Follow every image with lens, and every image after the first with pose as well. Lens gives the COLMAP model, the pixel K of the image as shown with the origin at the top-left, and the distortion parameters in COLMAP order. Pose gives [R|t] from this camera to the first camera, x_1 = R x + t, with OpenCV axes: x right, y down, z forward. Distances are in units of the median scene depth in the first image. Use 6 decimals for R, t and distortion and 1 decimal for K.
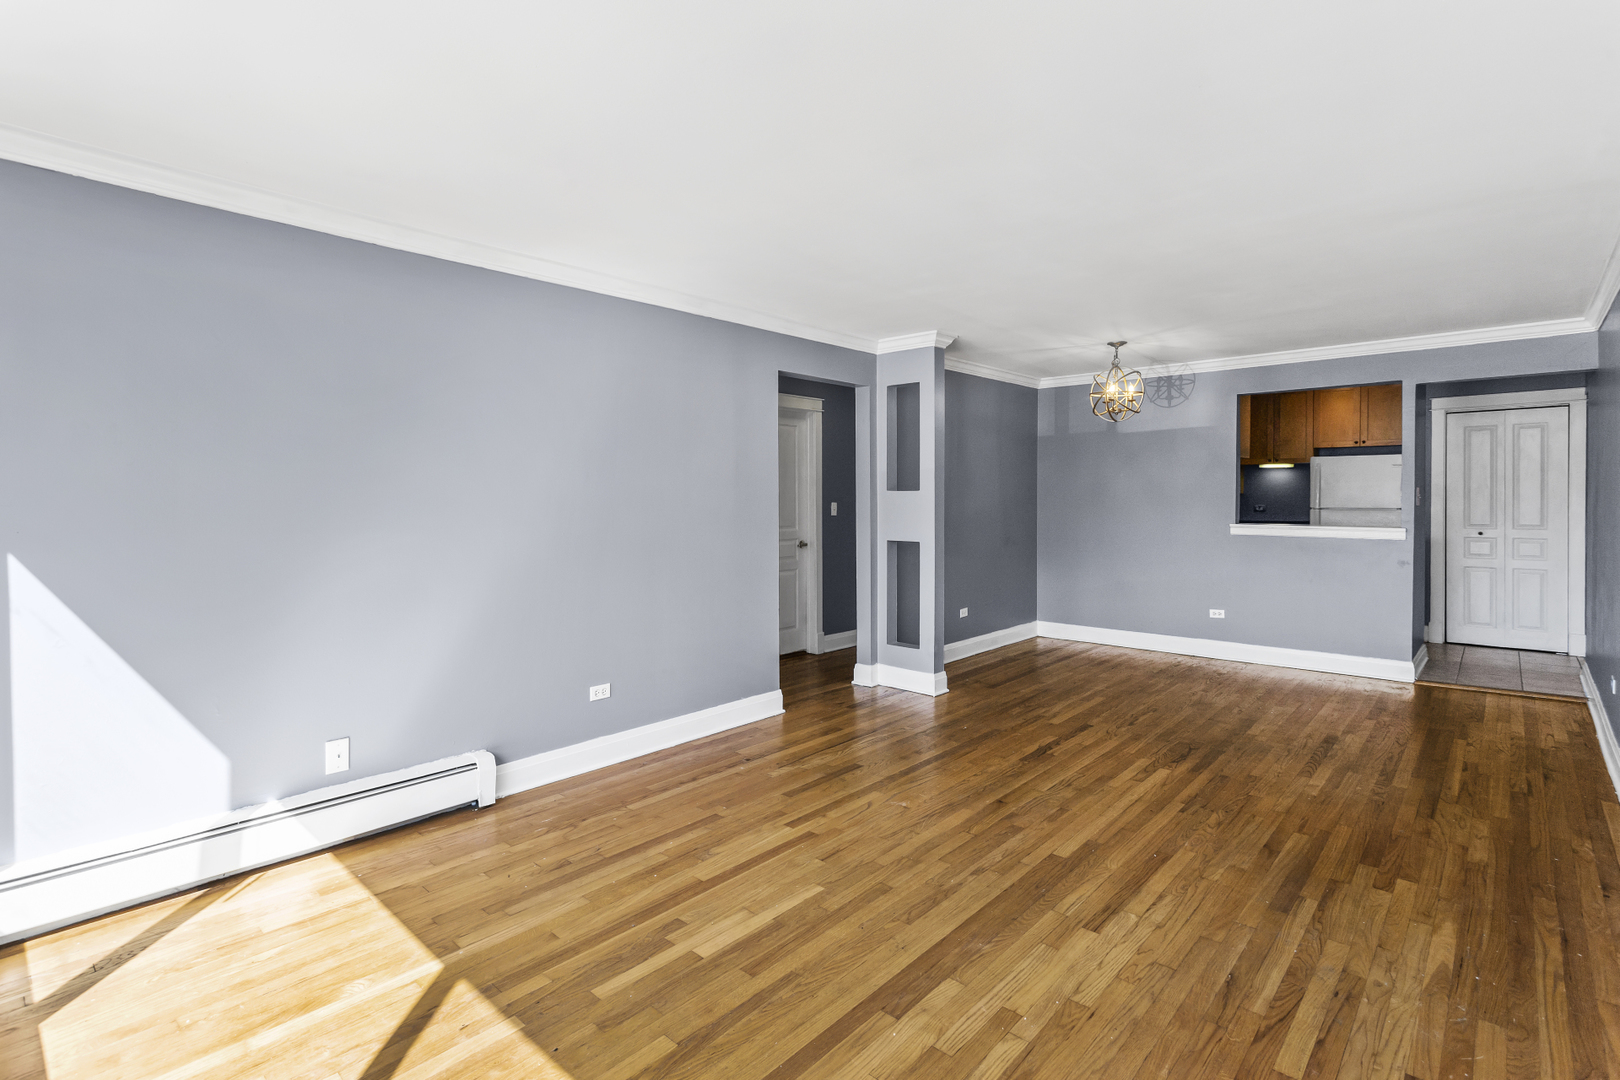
lens RADIAL K [[781.8, 0, 796.2], [0, 781.8, 509.5], [0, 0, 1]] dist [-0.001423, 0.002104]
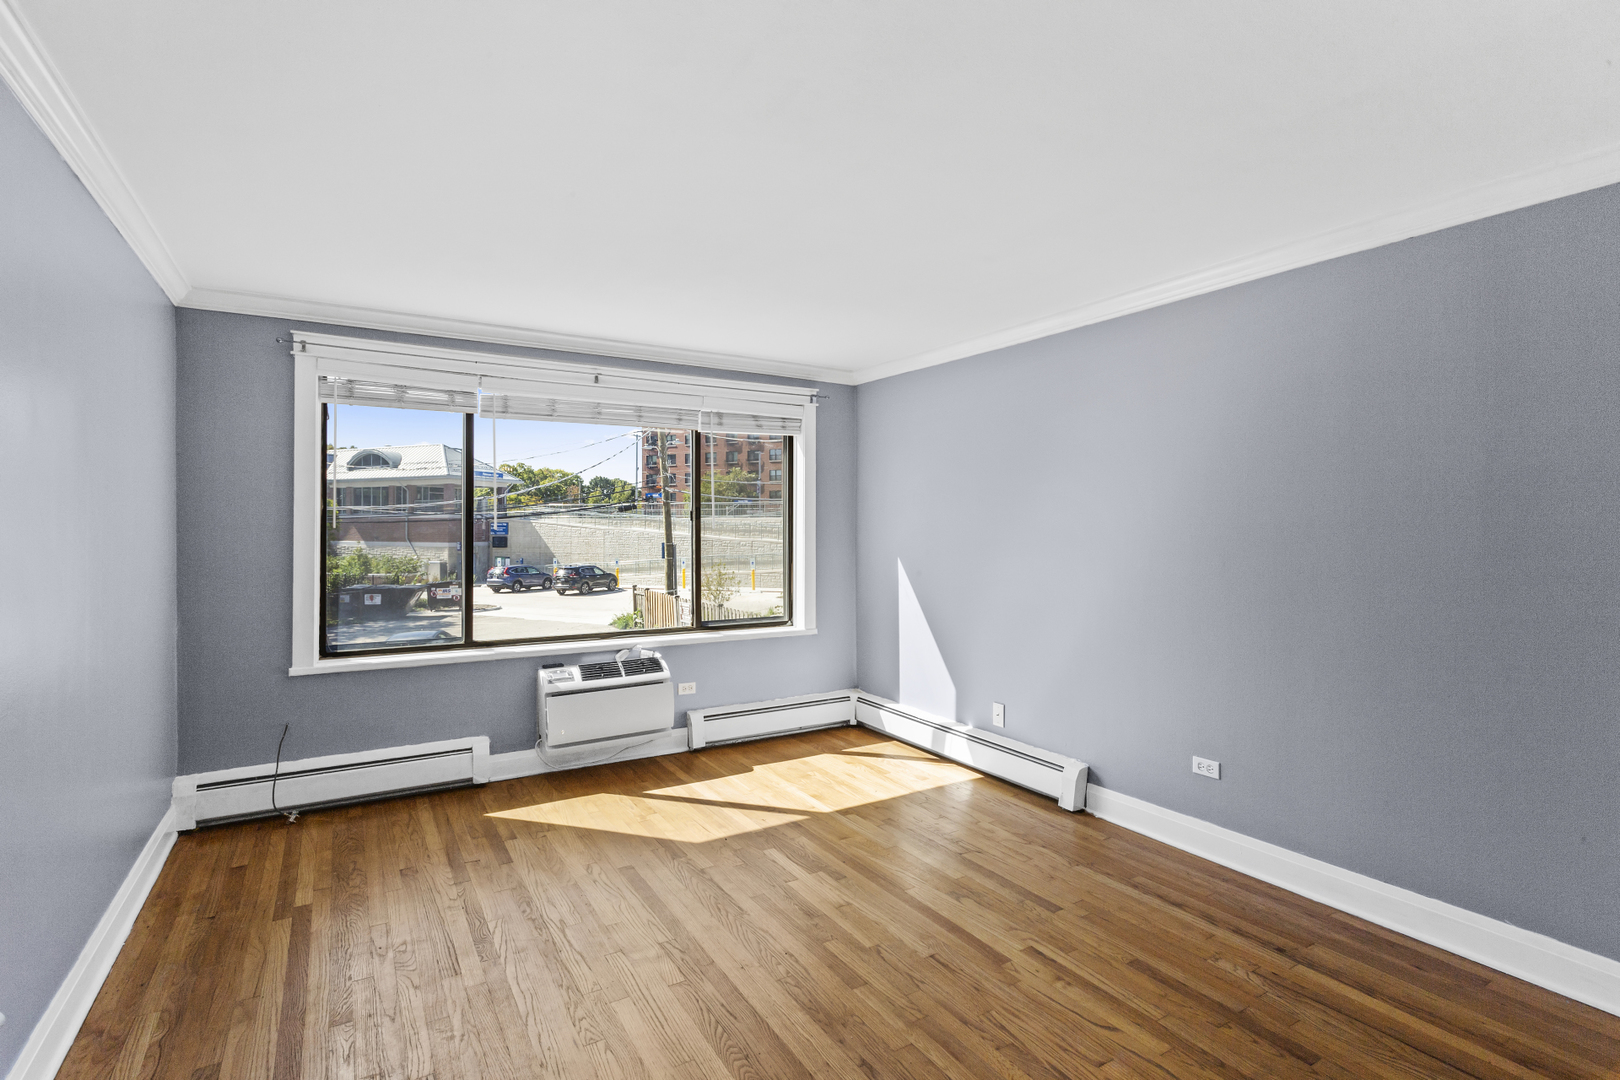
lens RADIAL K [[781.8, 0, 806.4], [0, 781.8, 532.9], [0, 0, 1]] dist [-0.001423, 0.002104]
pose [[-0.283900, 0.010495, -0.958796, 0.614696], [-0.017554, 0.999716, 0.016141, -0.020199], [0.958693, 0.021413, -0.283635, 0.759073]]
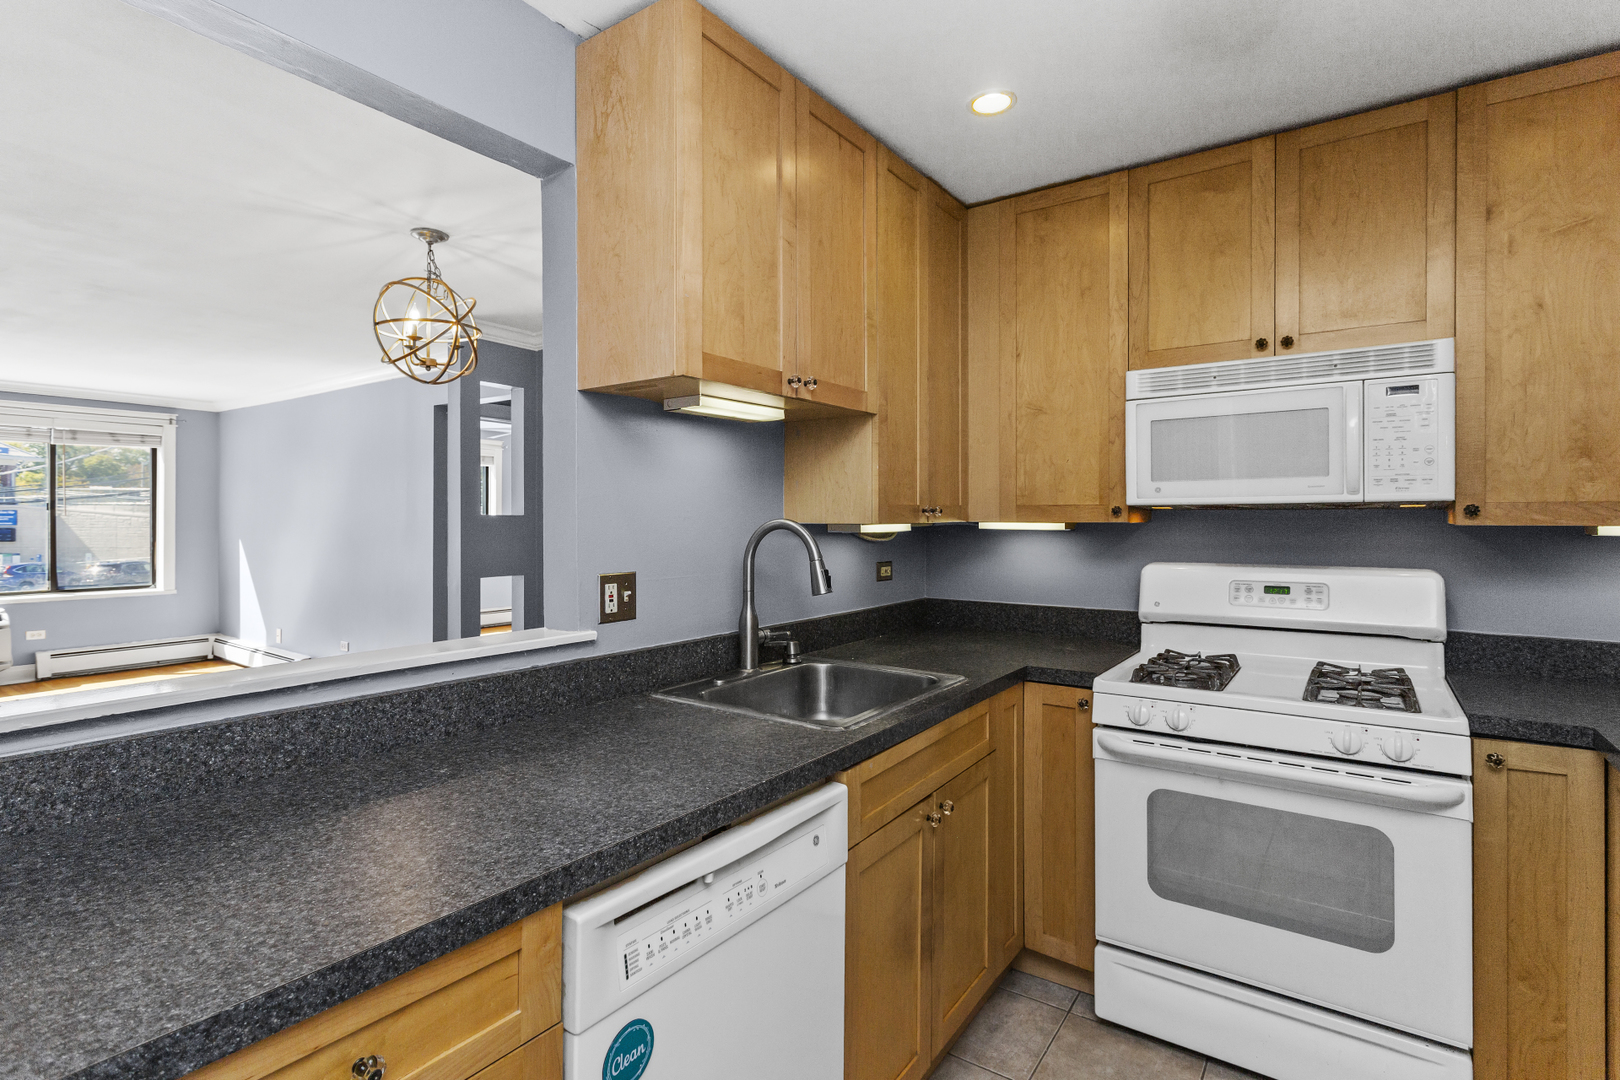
lens RADIAL K [[781.8, 0, 806.3], [0, 781.8, 527.1], [0, 0, 1]] dist [-0.001423, 0.002104]
pose [[0.124159, 0.015522, -0.992141, 1.280226], [-0.022058, 0.999674, 0.012879, -0.037191], [0.992017, 0.020286, 0.124460, 1.577148]]
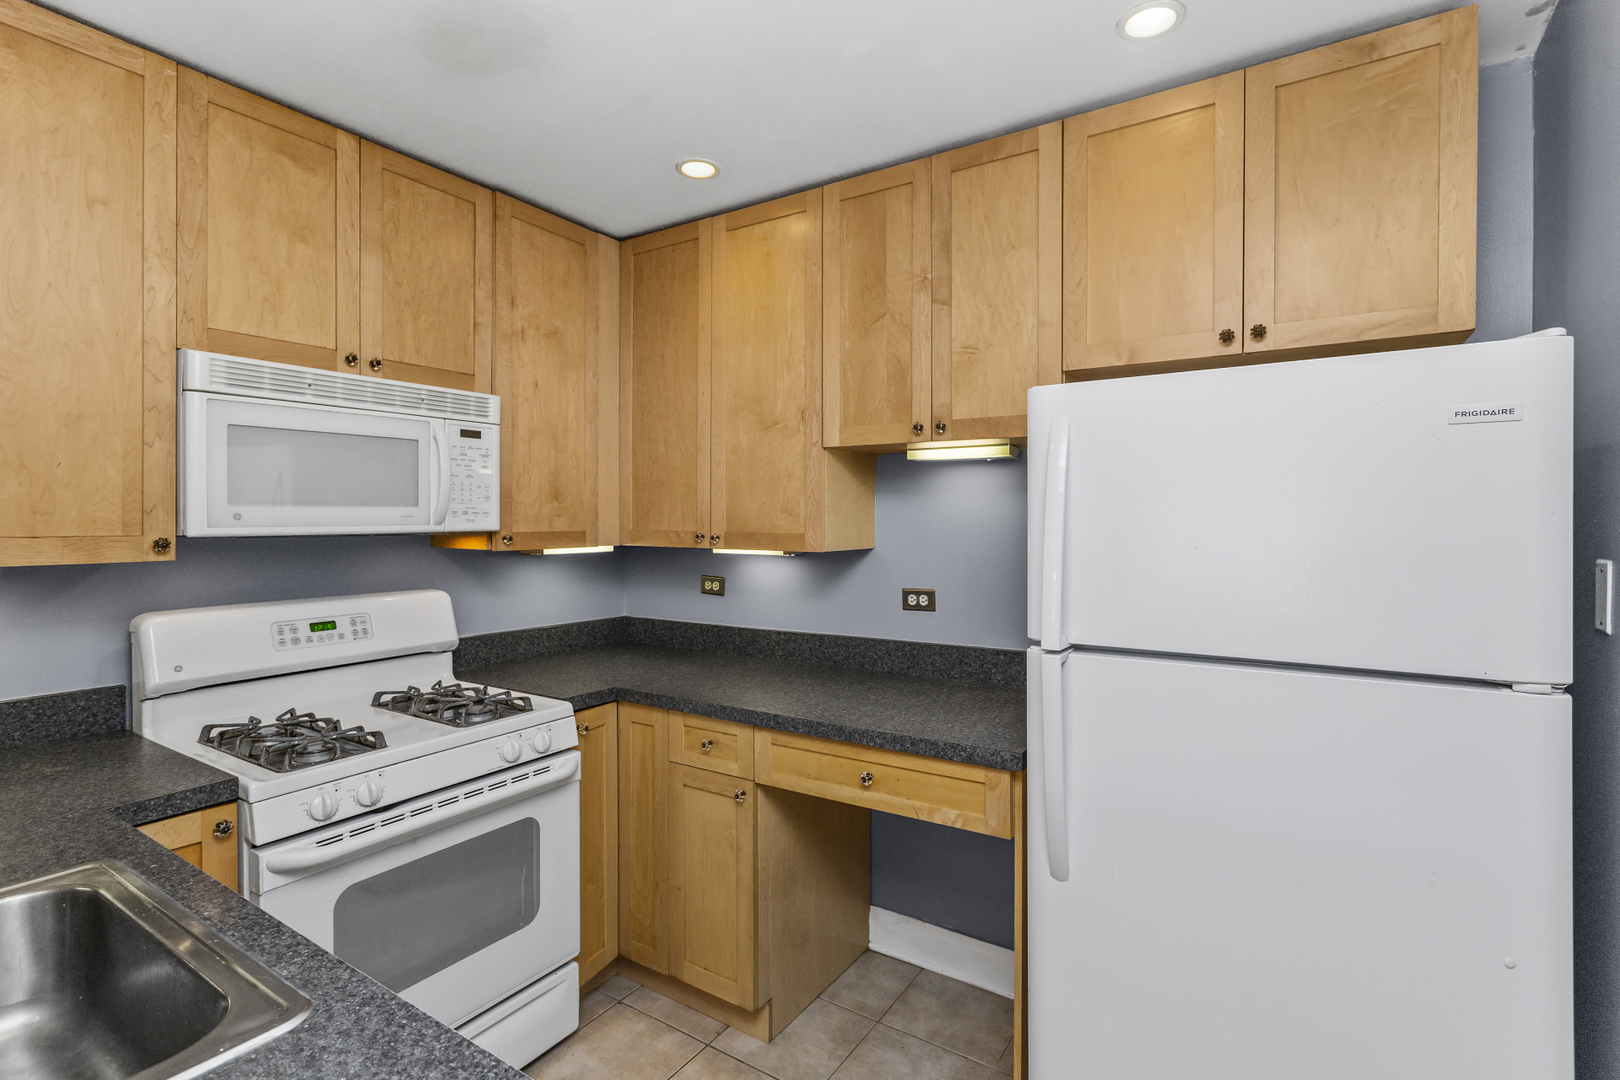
lens RADIAL K [[781.8, 0, 789.2], [0, 781.8, 532.1], [0, 0, 1]] dist [-0.001423, 0.002104]
pose [[0.988470, 0.003767, 0.151368, 1.008335], [-0.002898, 0.999978, -0.005956, -0.050940], [-0.151387, 0.005449, 0.988460, 1.439155]]
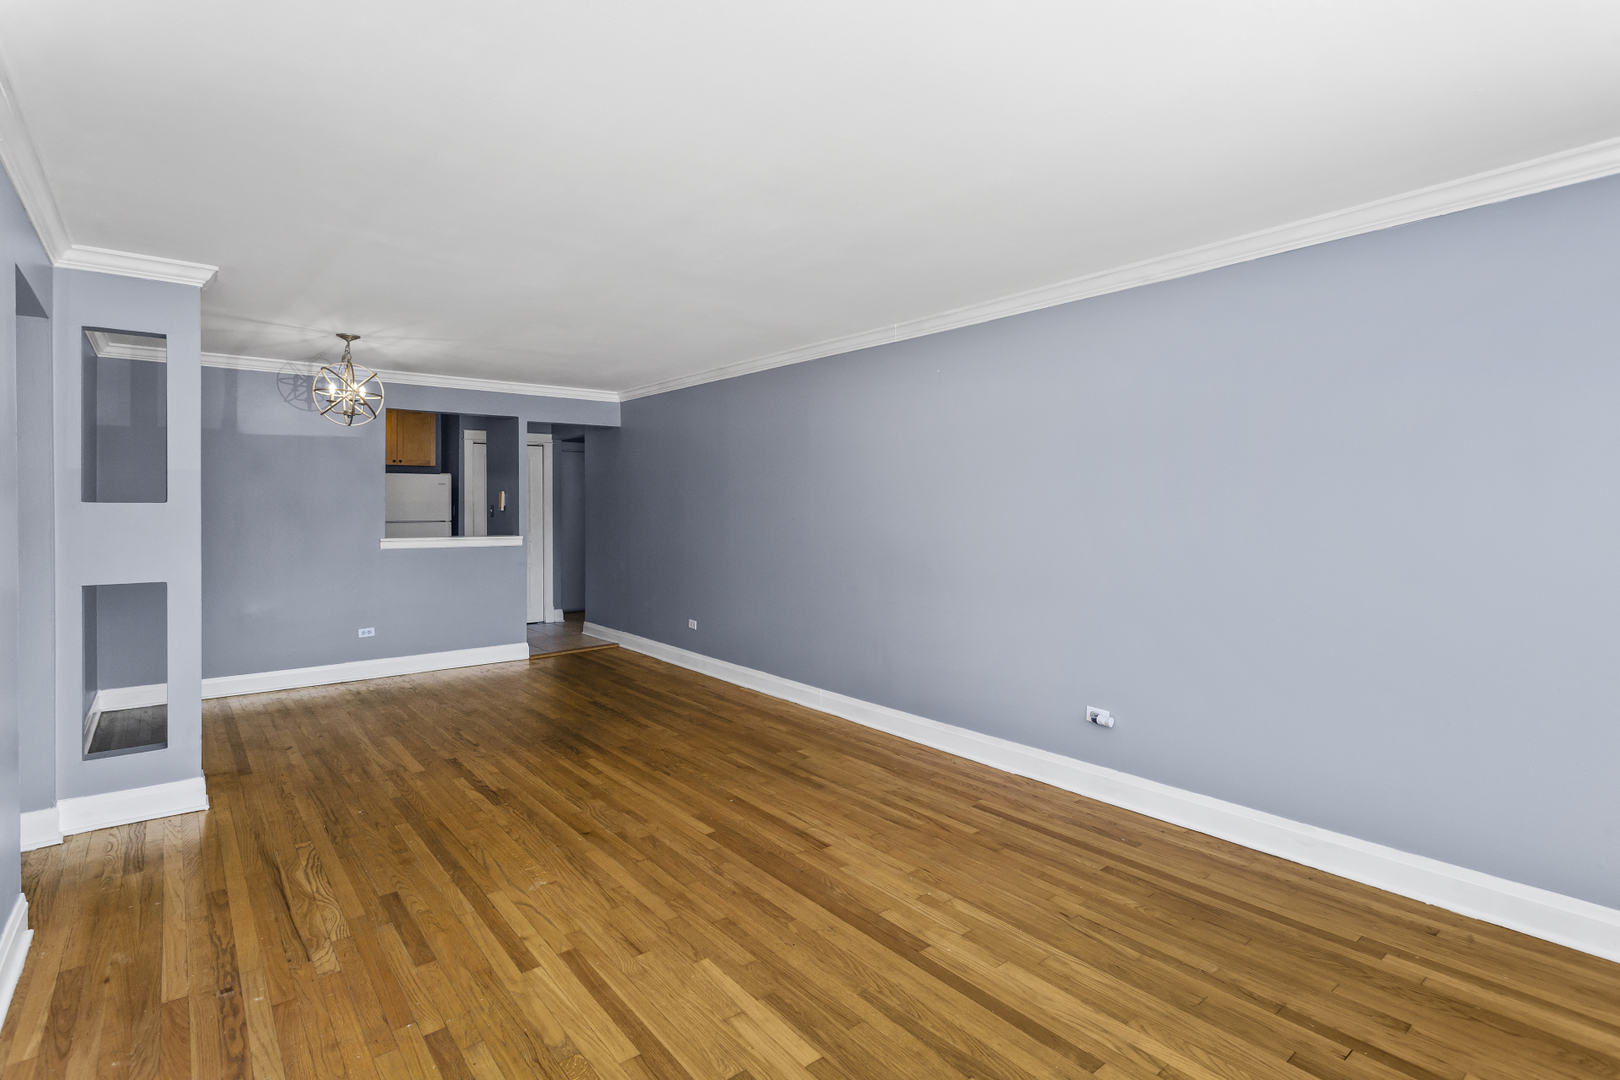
lens RADIAL K [[781.8, 0, 821.6], [0, 781.8, 511.9], [0, 0, 1]] dist [-0.001423, 0.002104]
pose [[0.131442, -0.002081, 0.991322, -0.519034], [0.018318, 0.999832, -0.000330, -0.007147], [-0.991155, 0.018202, 0.131458, 0.479841]]
